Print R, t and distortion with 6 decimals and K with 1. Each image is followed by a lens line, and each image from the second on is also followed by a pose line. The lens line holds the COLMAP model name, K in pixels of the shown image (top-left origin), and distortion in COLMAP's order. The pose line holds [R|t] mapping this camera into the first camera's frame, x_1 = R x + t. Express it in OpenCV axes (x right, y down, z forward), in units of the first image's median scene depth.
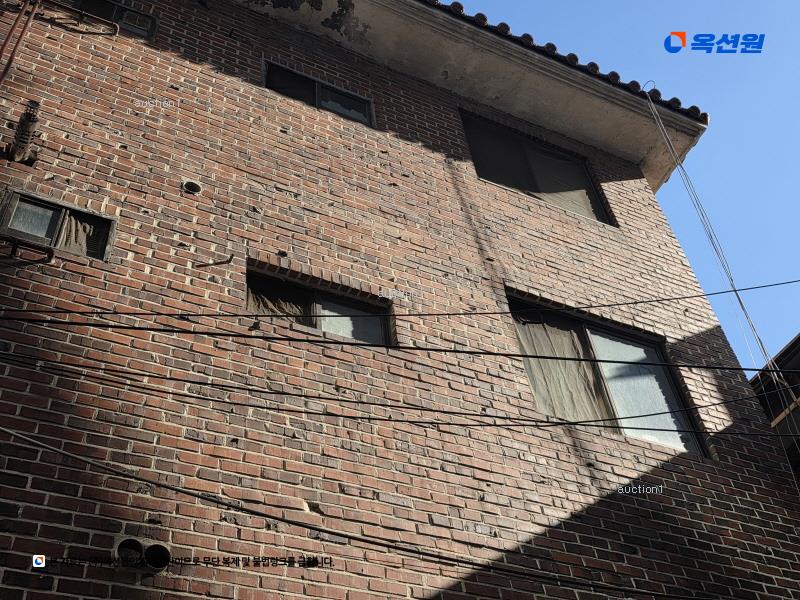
lens RADIAL K [[942.4, 0, 400.0], [0, 942.4, 300.0], [0, 0, 1]] dist [0.011413, 0.011766]
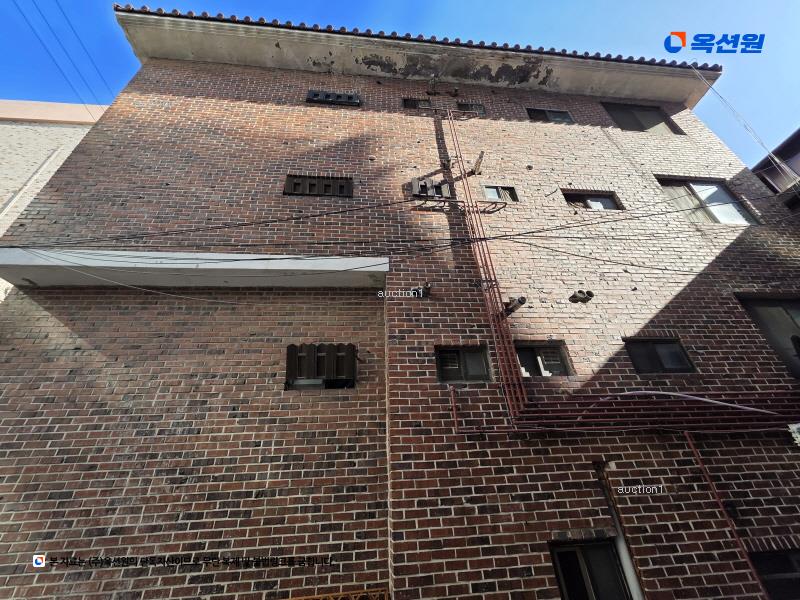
lens RADIAL K [[317.5, 0, 400.0], [0, 317.5, 300.0], [0, 0, 1]] dist [0.001741, 0.000456]
pose [[0.928921, -0.120790, -0.350022, -0.273976], [0.224326, 0.935655, 0.272448, -0.087149], [0.294591, -0.331601, 0.896246, -0.106711]]
